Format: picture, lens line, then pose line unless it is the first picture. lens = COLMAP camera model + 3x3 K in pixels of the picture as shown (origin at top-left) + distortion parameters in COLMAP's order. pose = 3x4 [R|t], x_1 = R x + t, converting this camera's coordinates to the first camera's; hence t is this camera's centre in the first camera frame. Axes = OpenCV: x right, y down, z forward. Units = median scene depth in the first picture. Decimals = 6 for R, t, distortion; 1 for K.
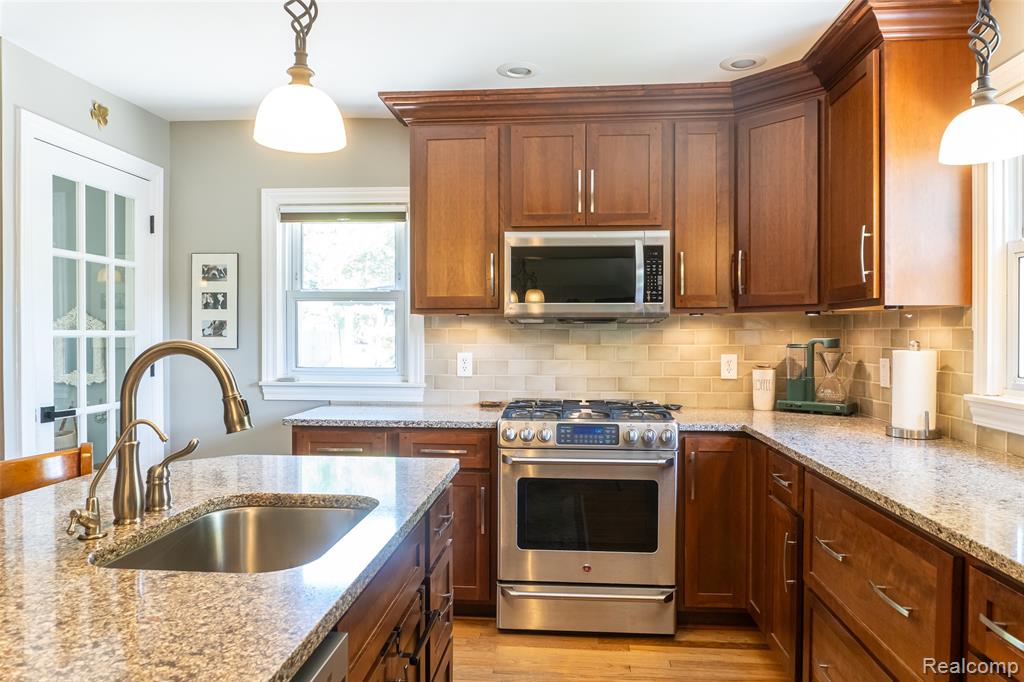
lens RADIAL K [[696.7, 0, 508.4], [0, 696.7, 341.4], [0, 0, 1]] dist [-0.021159, -0.000078]
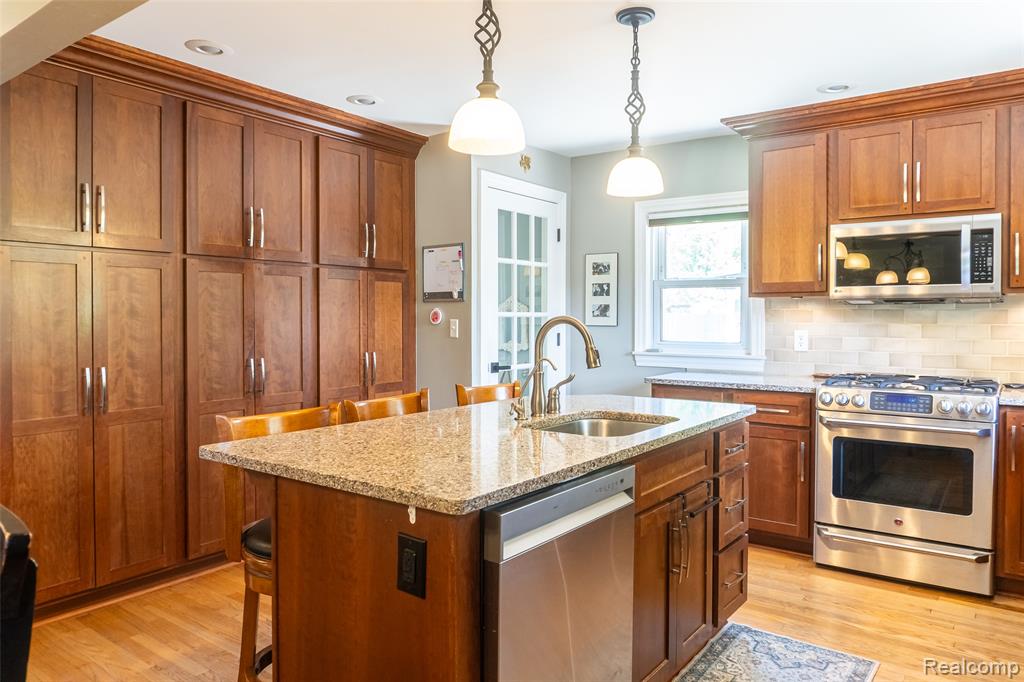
lens RADIAL K [[696.7, 0, 508.4], [0, 696.7, 341.4], [0, 0, 1]] dist [-0.021159, -0.000078]
pose [[0.848210, 0.017047, -0.529385, 0.154069], [-0.004260, 0.999669, 0.025366, 0.008458], [0.529643, -0.019261, 0.848002, -0.259896]]
